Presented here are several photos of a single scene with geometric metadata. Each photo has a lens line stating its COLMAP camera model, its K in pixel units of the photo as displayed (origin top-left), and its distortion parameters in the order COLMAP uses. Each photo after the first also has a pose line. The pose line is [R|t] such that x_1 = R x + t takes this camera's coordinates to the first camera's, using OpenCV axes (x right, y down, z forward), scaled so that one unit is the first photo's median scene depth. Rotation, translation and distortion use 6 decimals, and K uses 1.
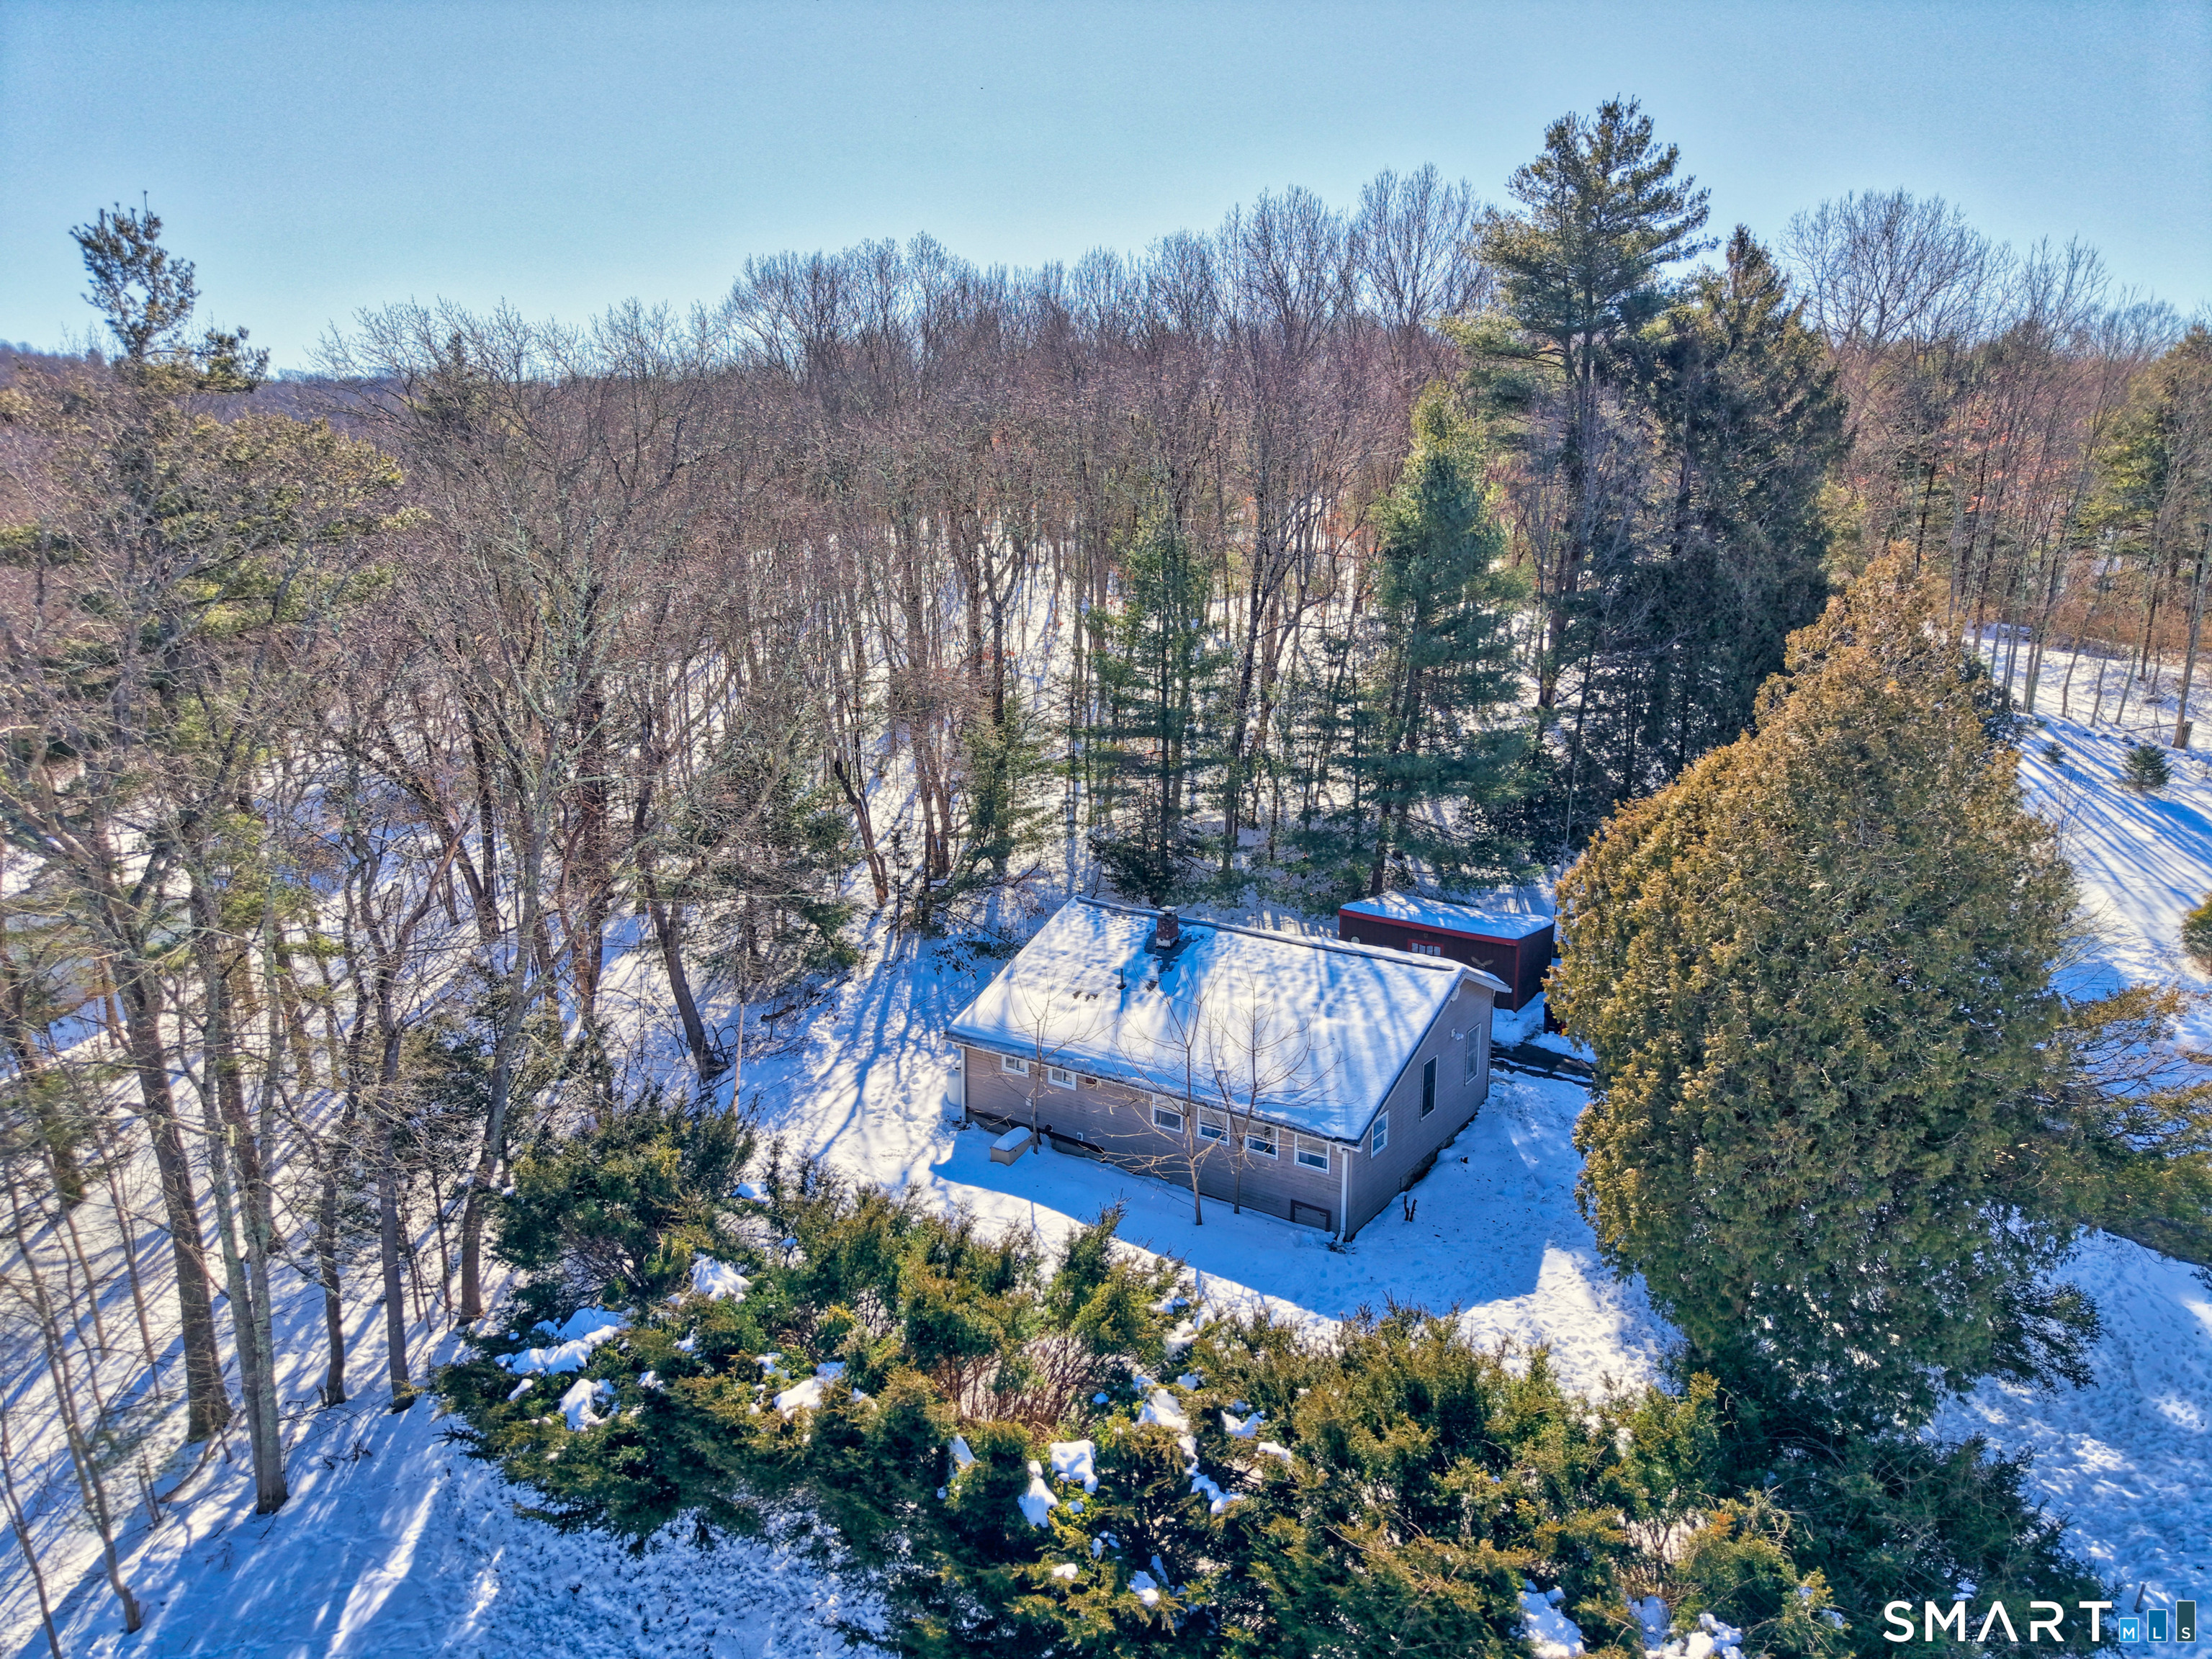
lens RADIAL K [[1487.9, 0, 1106.0], [0, 1487.9, 829.5], [0, 0, 1]] dist [0.019188, -0.012901]
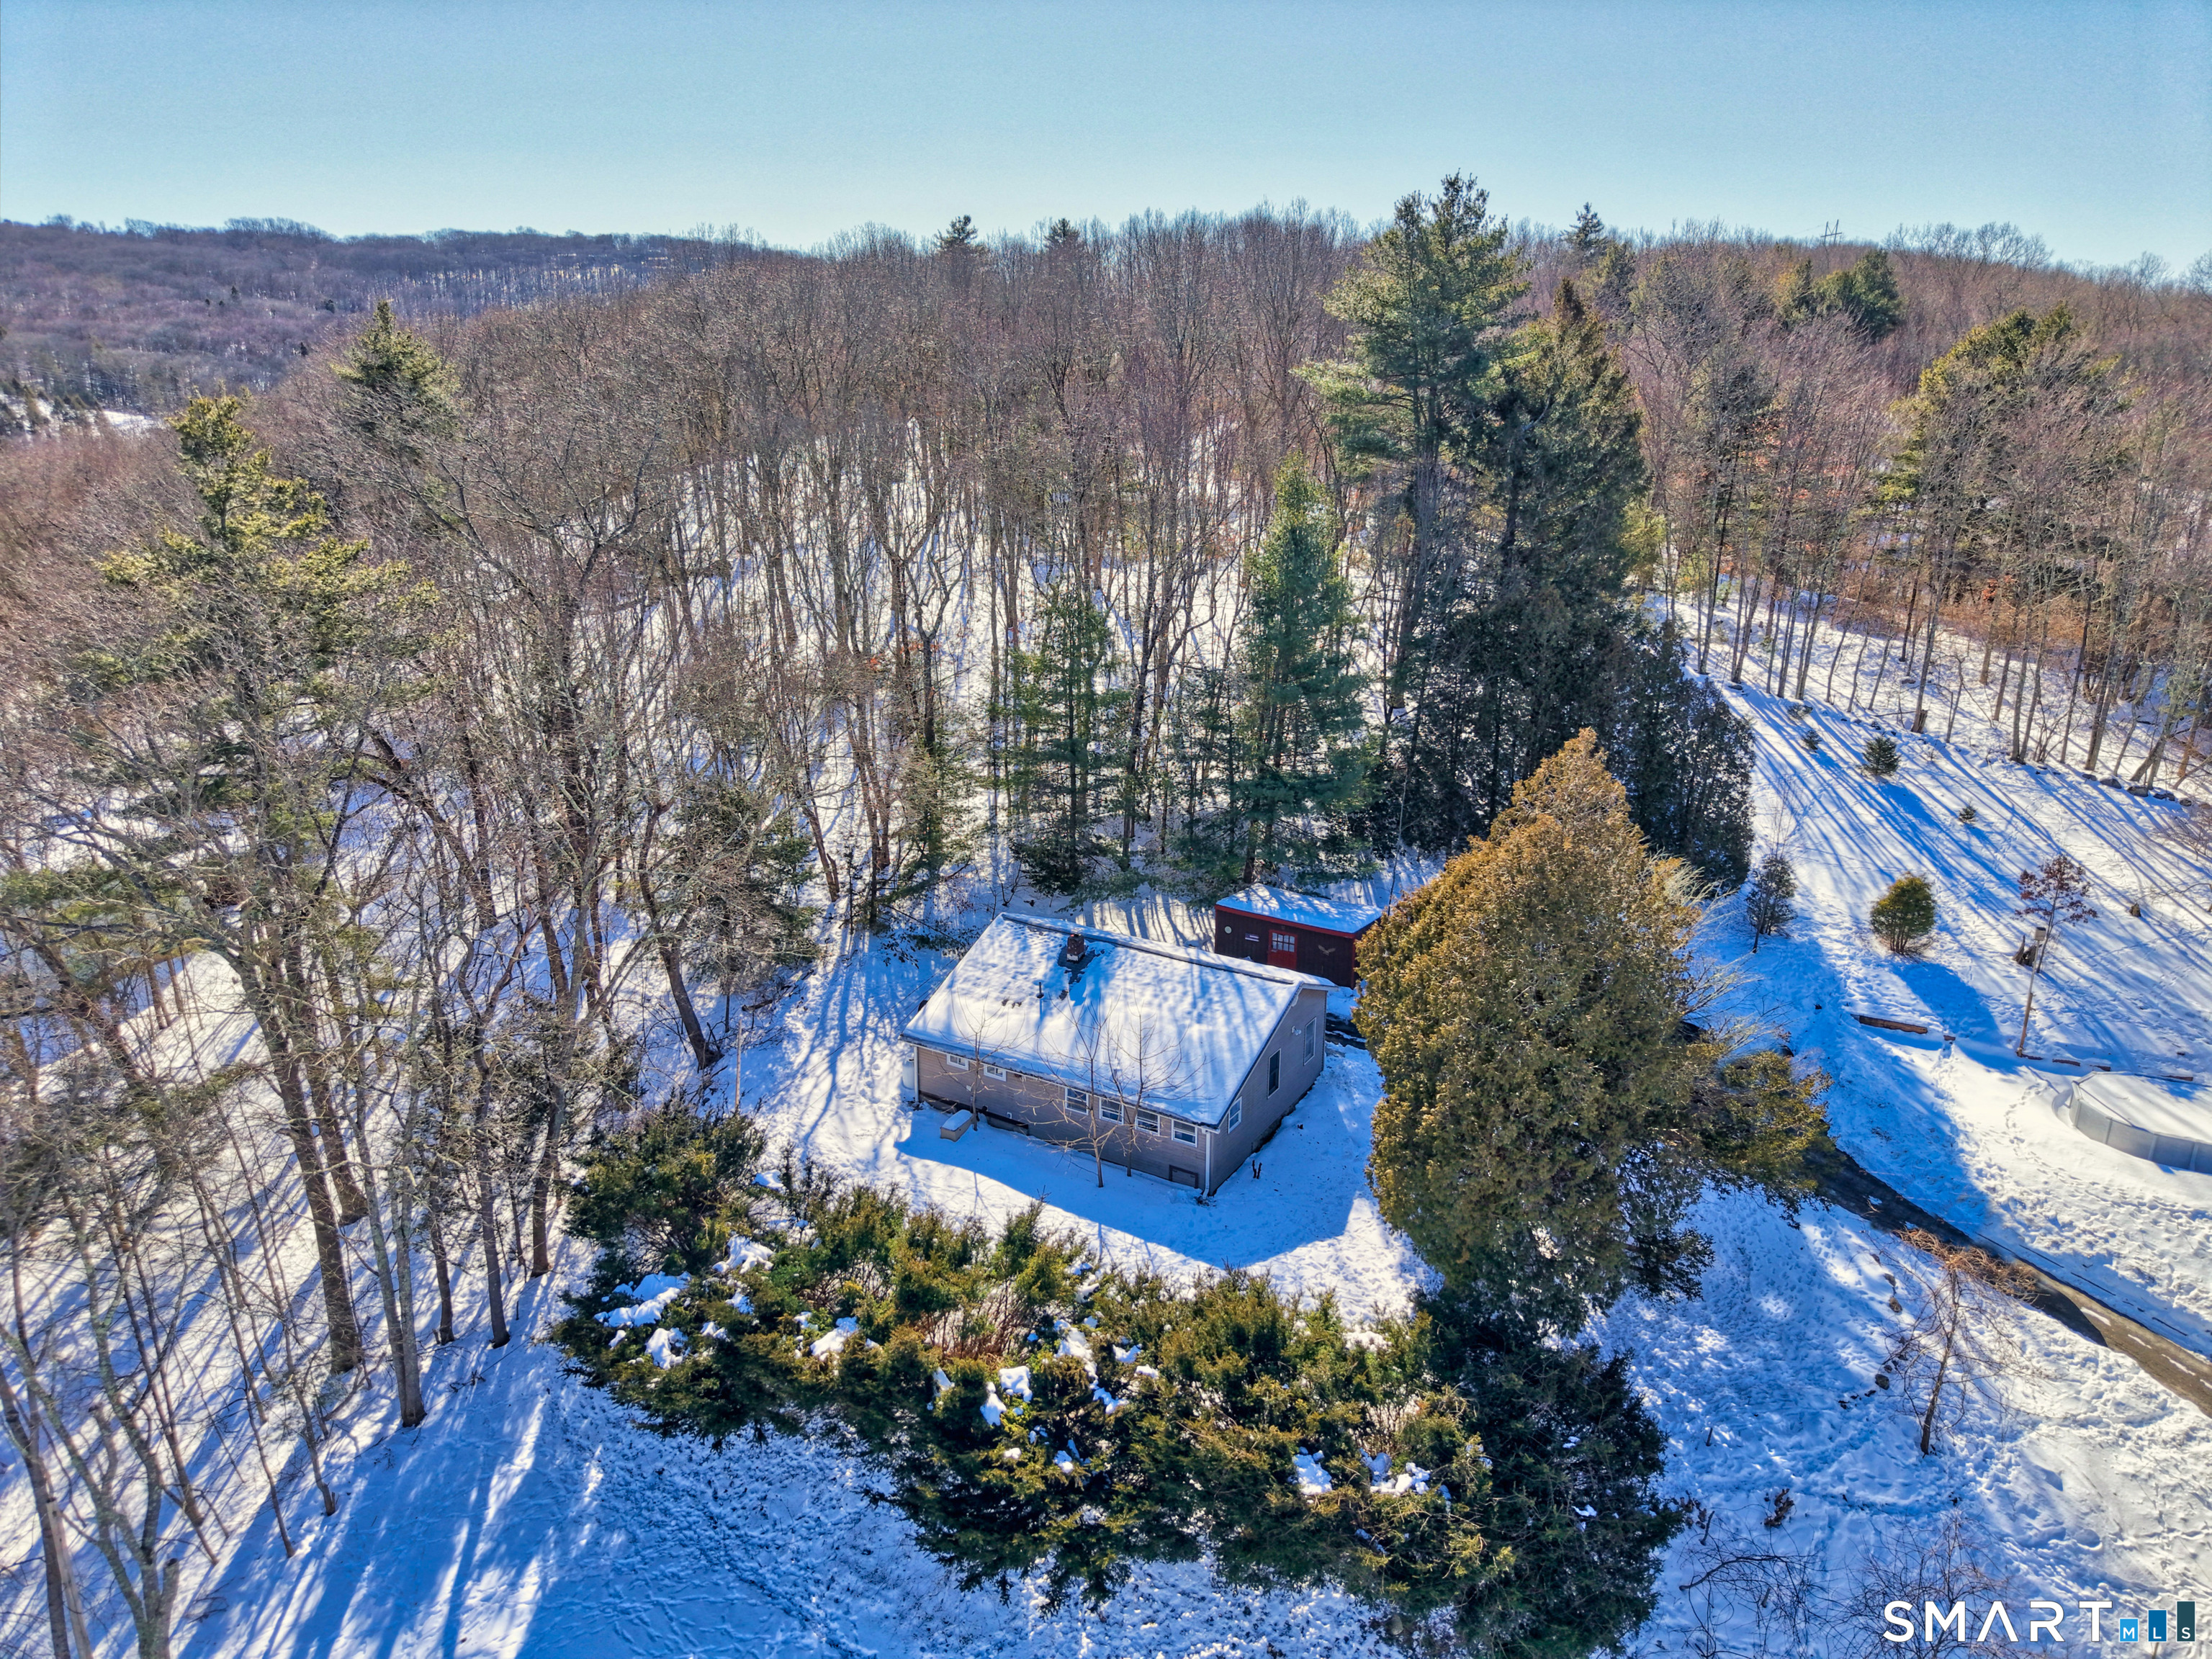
lens RADIAL K [[1487.9, 0, 1106.0], [0, 1487.9, 829.5], [0, 0, 1]] dist [0.019188, -0.012901]
pose [[0.998103, -0.017584, 0.058998, -0.007373], [0.012105, 0.995688, 0.091973, -0.203001], [-0.060361, -0.091085, 0.994012, -0.341953]]
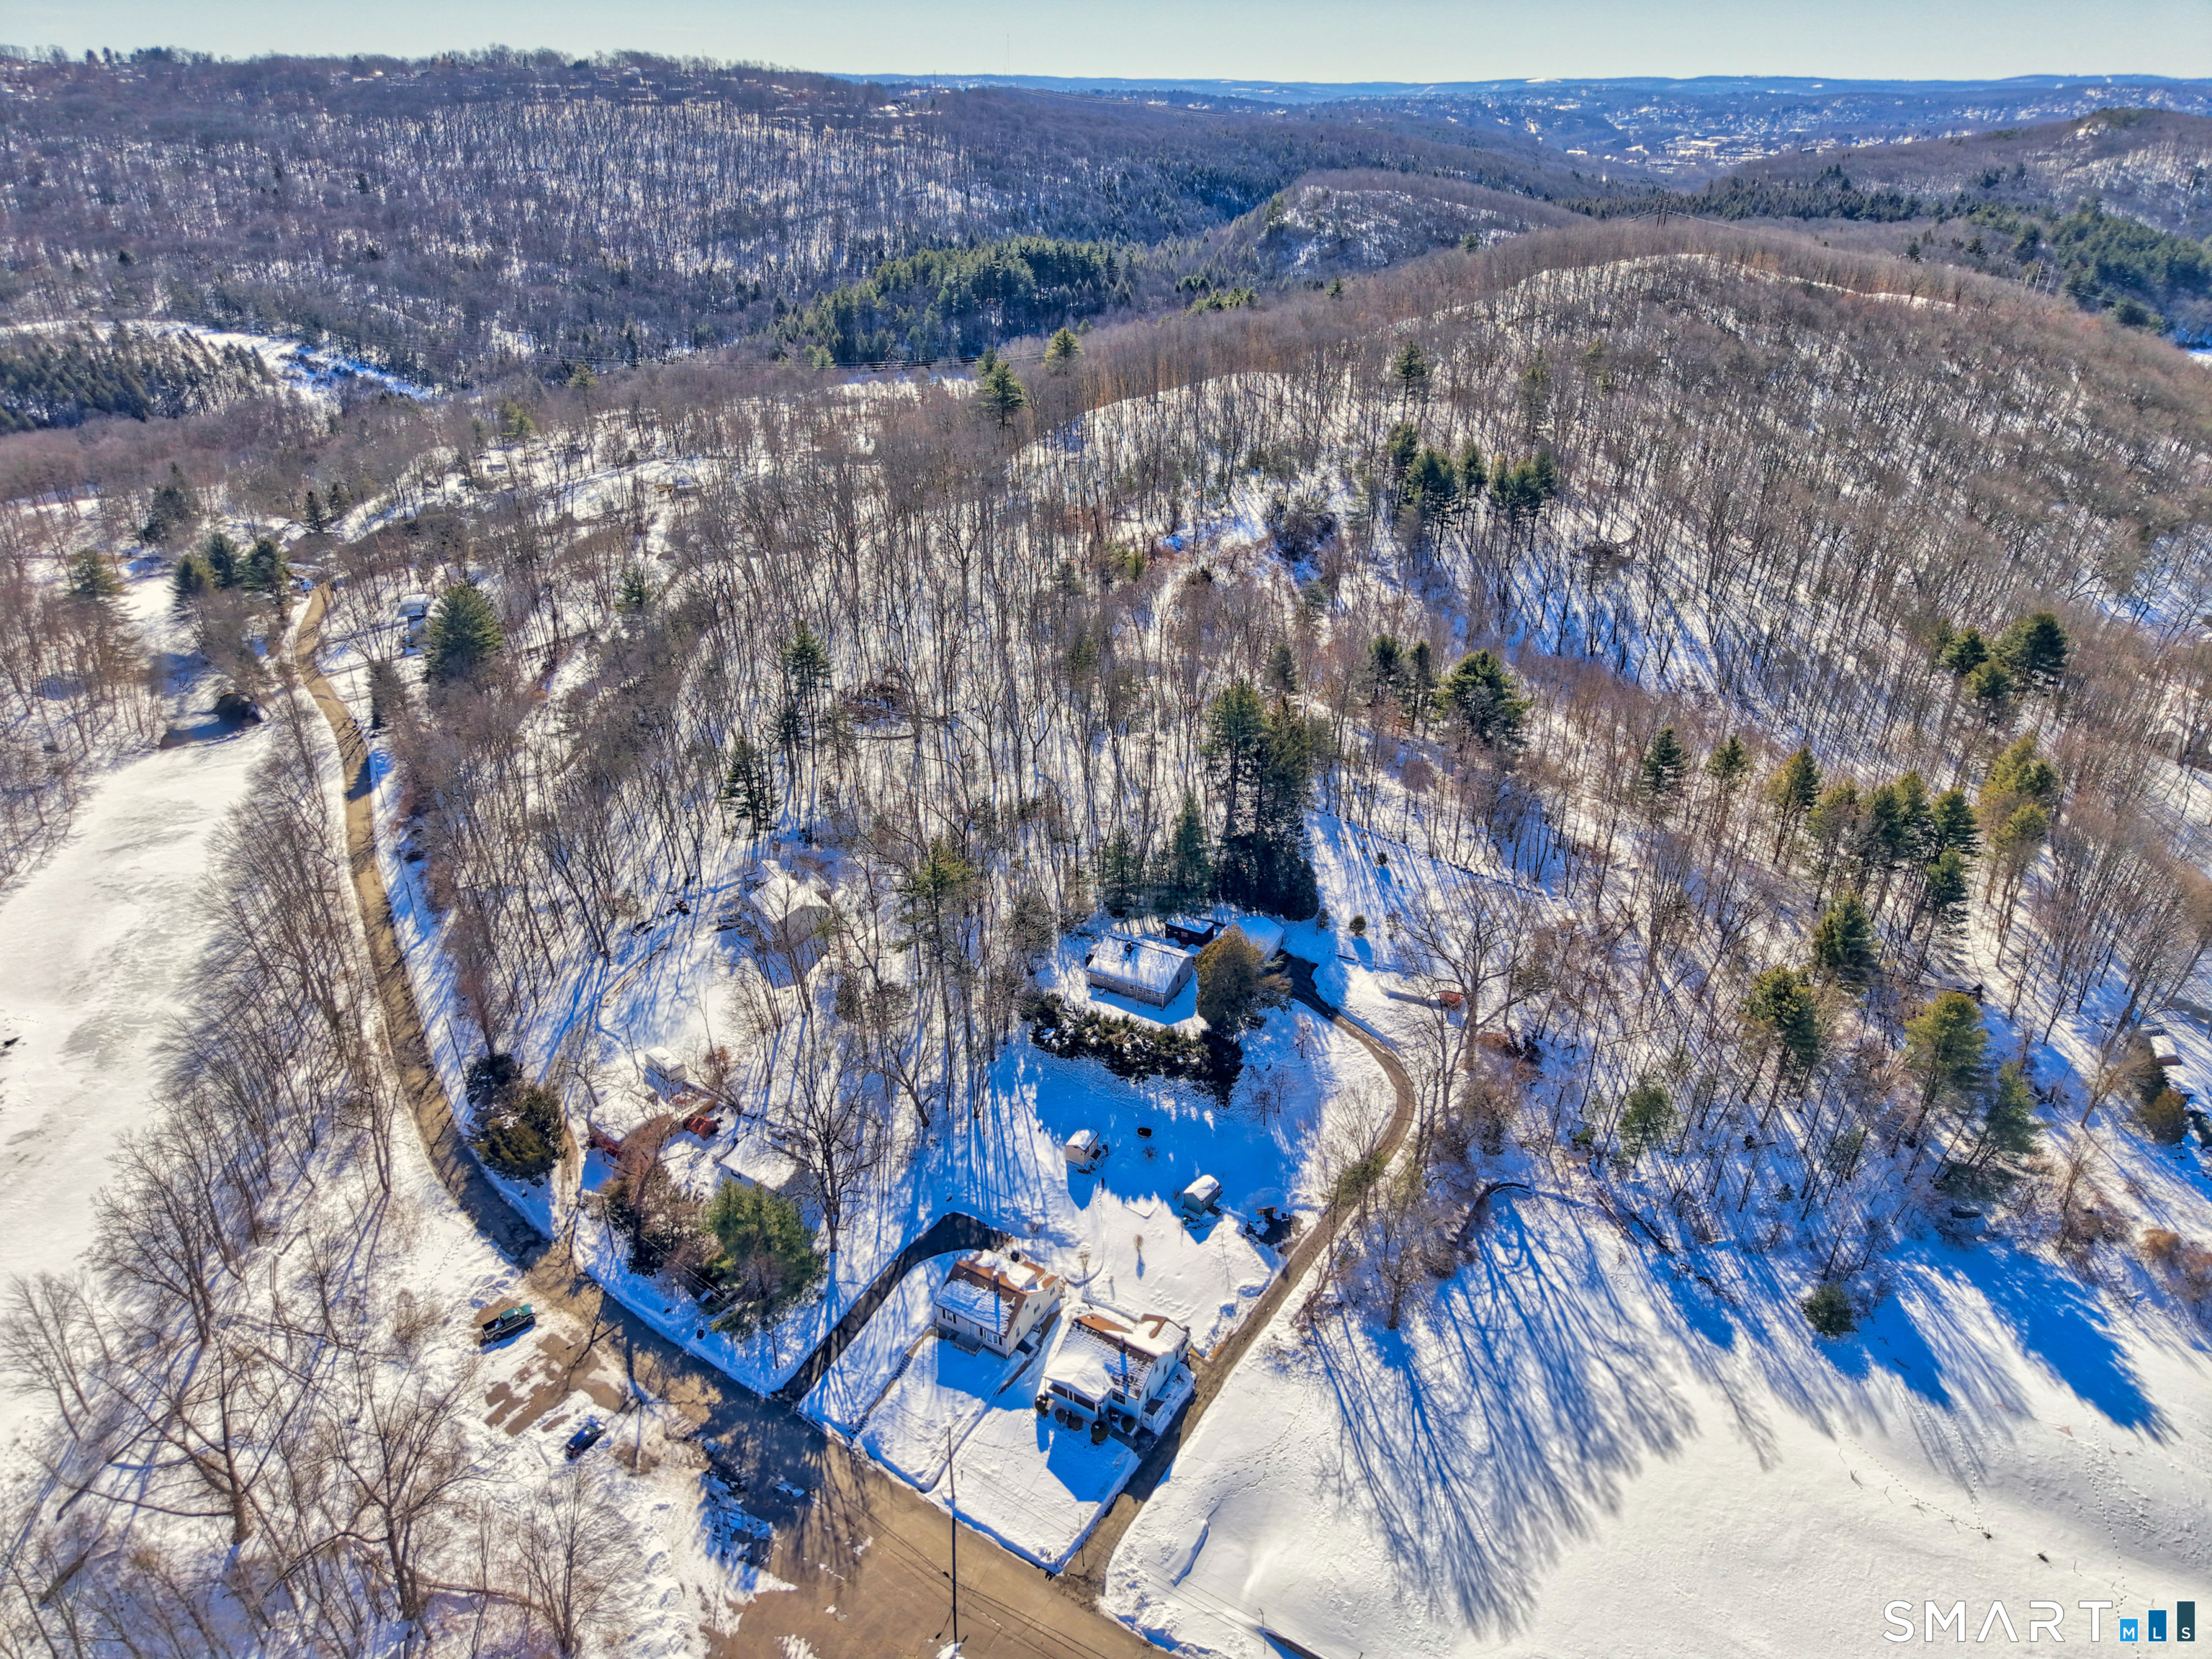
lens RADIAL K [[1487.9, 0, 1106.0], [0, 1487.9, 829.5], [0, 0, 1]] dist [0.019188, -0.012901]
pose [[0.995960, -0.039105, 0.080841, -0.578654], [0.017262, 0.966789, 0.254994, -2.156180], [-0.088128, -0.252568, 0.963557, -5.034939]]
